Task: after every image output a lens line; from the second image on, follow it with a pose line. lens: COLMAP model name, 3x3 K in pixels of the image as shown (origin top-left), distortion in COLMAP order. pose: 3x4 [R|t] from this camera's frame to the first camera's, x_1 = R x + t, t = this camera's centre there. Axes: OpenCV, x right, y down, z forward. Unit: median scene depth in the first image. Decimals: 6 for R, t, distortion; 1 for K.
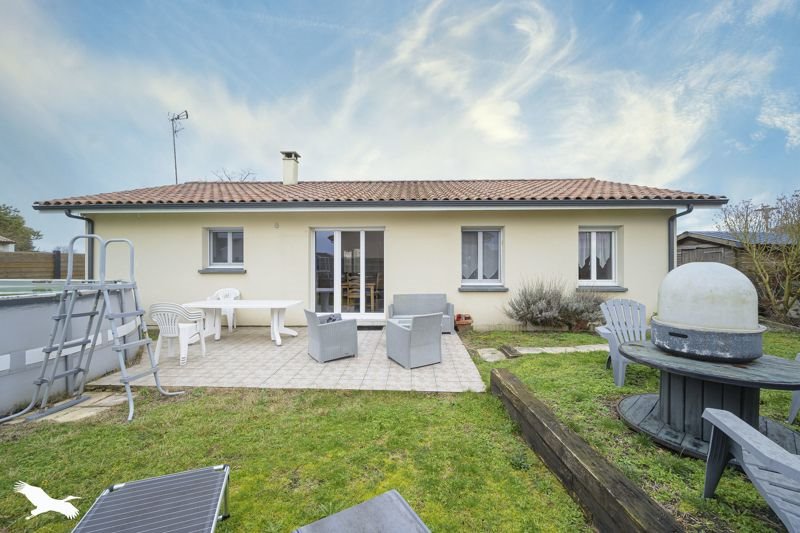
lens RADIAL K [[311.2, 0, 400.0], [0, 311.2, 266.5], [0, 0, 1]] dist [-0.000935, -0.000071]
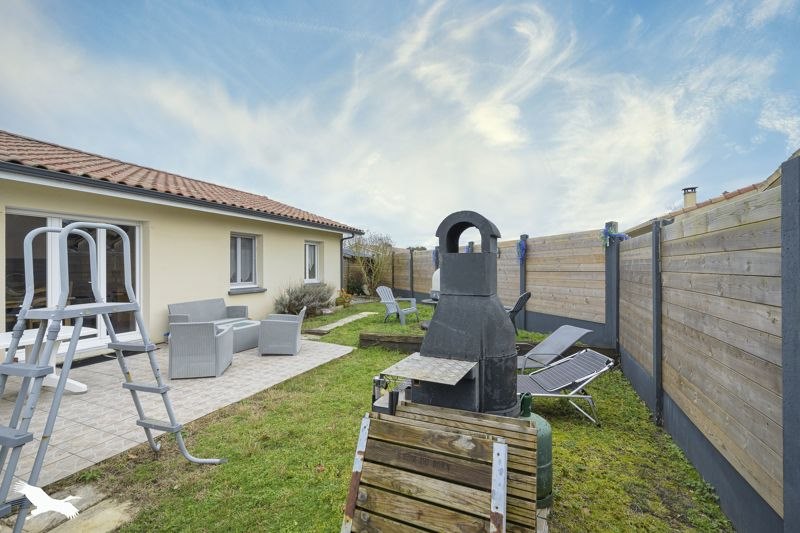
lens RADIAL K [[335.4, 0, 400.0], [0, 335.4, 266.5], [0, 0, 1]] dist [0.000055, -0.000010]
pose [[0.354802, 0.001514, 0.934940, -0.655582], [-0.001568, 0.999998, -0.001024, -0.013170], [-0.934940, -0.001102, 0.354804, 0.088041]]
